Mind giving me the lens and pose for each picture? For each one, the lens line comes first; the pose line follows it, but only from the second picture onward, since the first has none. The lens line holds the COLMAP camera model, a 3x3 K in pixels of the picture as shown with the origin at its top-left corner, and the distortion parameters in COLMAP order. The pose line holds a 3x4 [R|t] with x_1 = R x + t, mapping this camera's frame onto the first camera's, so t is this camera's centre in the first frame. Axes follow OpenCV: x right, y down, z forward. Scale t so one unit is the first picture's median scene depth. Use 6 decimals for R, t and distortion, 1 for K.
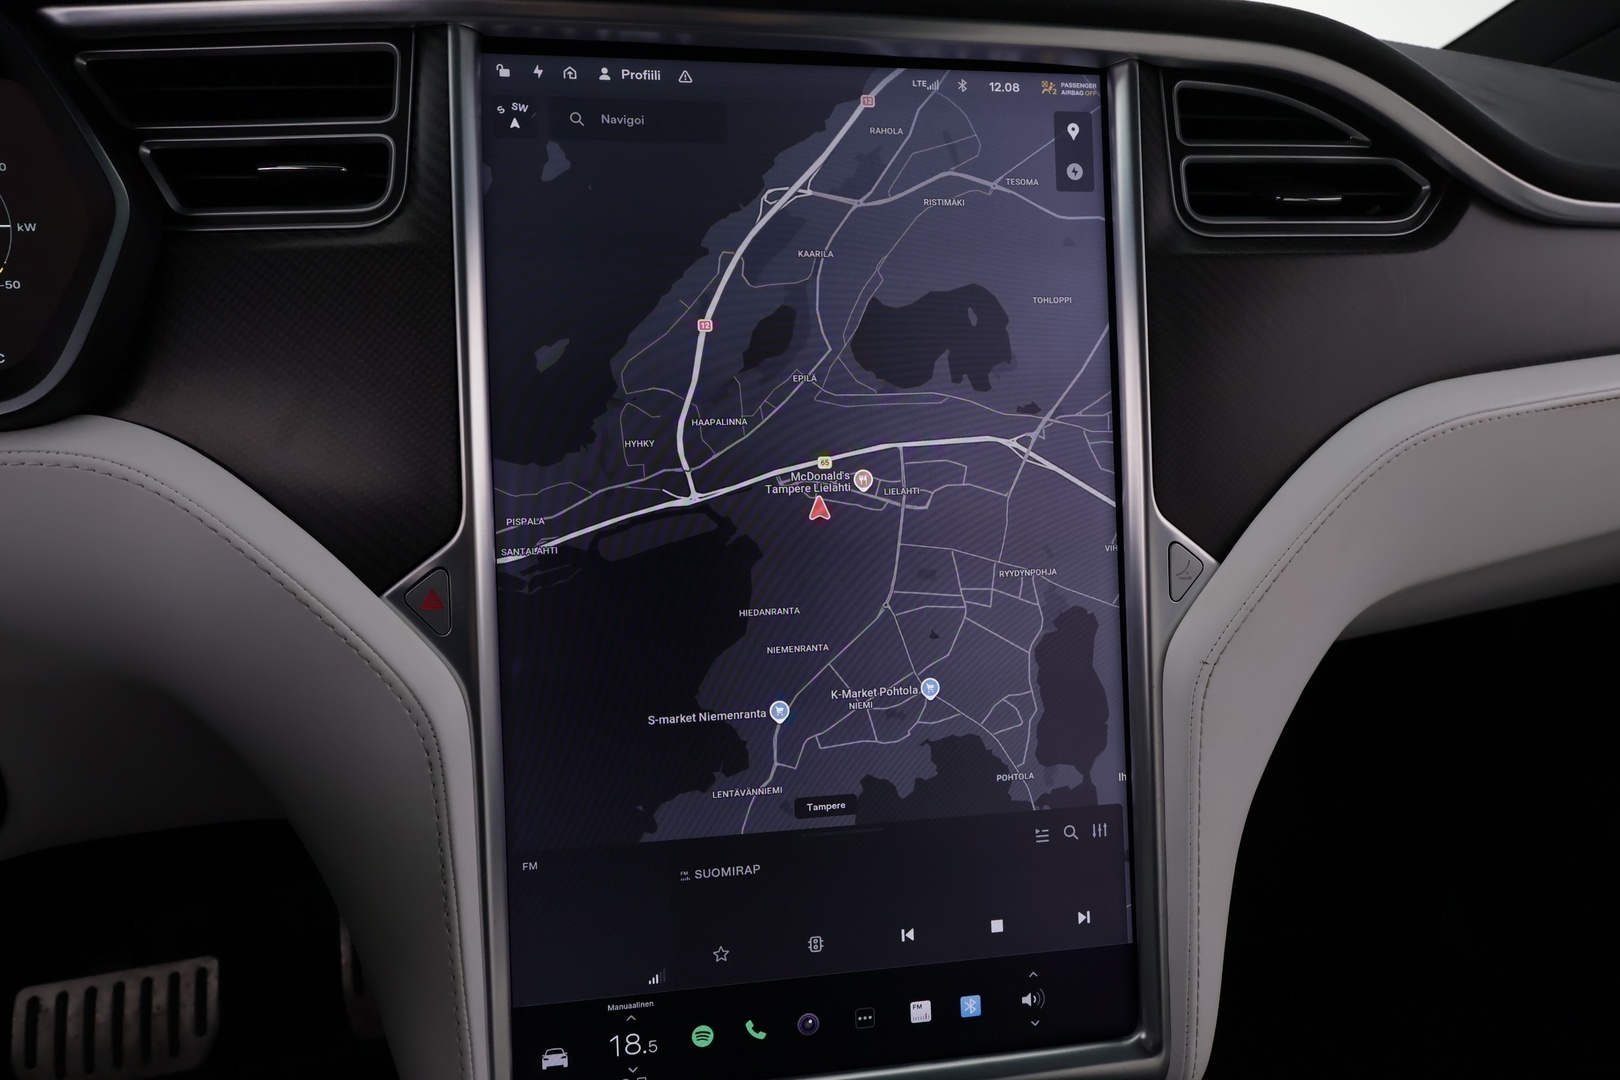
lens RADIAL K [[1009.0, 0, 805.5], [0, 1009.0, 542.6], [0, 0, 1]] dist [-0.003554, -0.003233]
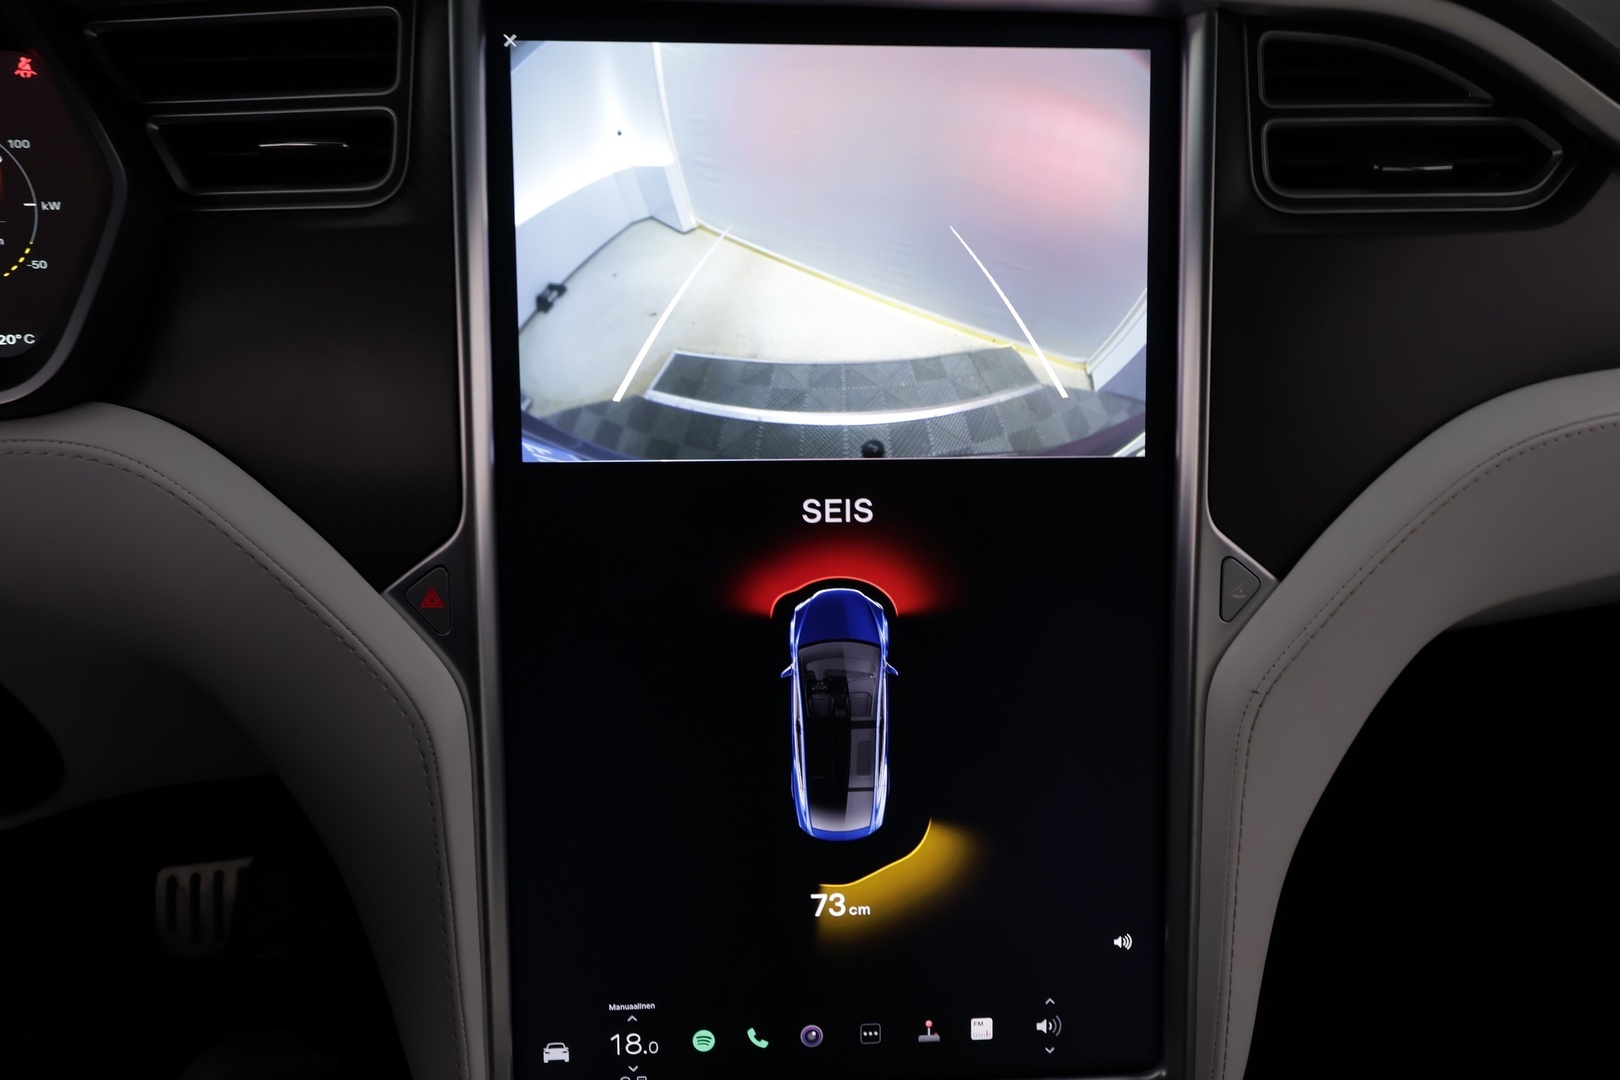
lens RADIAL K [[924.9, 0, 812.5], [0, 924.9, 541.2], [0, 0, 1]] dist [-0.000838, -0.000925]
pose [[0.994743, 0.033371, -0.096815, 0.073876], [-0.026620, 0.997178, 0.070202, -0.064730], [0.098884, -0.067256, 0.992824, 0.138189]]
